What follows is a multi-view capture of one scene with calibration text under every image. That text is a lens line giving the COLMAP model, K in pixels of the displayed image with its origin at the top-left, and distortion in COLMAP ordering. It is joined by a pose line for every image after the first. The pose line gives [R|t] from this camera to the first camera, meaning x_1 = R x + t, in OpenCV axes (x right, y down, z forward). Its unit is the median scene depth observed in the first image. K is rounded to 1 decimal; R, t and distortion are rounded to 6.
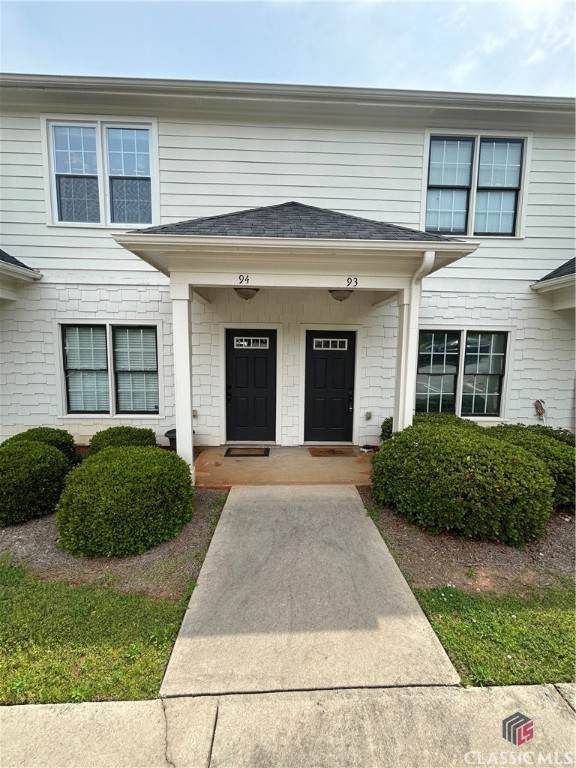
lens RADIAL K [[308.6, 0, 288.0], [0, 308.6, 384.0], [0, 0, 1]] dist [0.000894, 0.000476]
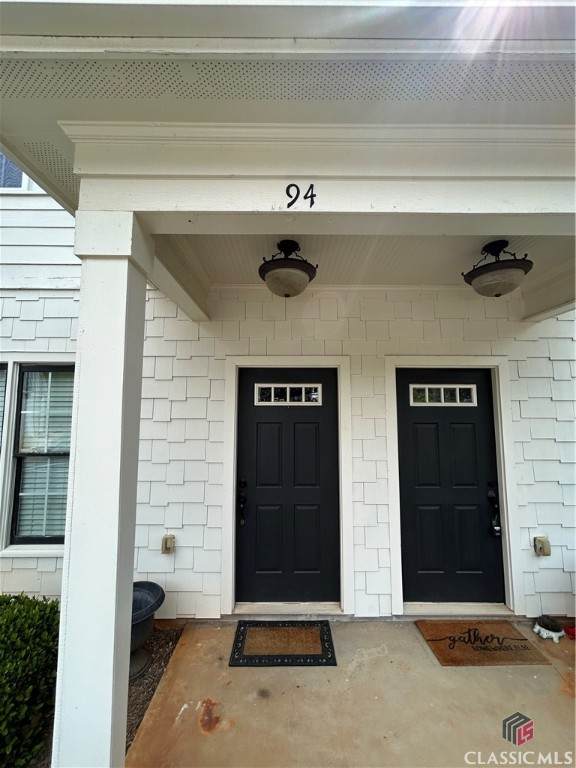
lens RADIAL K [[308.6, 0, 288.0], [0, 308.6, 384.0], [0, 0, 1]] dist [0.000894, 0.000476]
pose [[0.999499, -0.015504, -0.027601, -0.105992], [0.010191, 0.983033, -0.183148, -0.058048], [0.029973, 0.182775, 0.982698, 0.503749]]
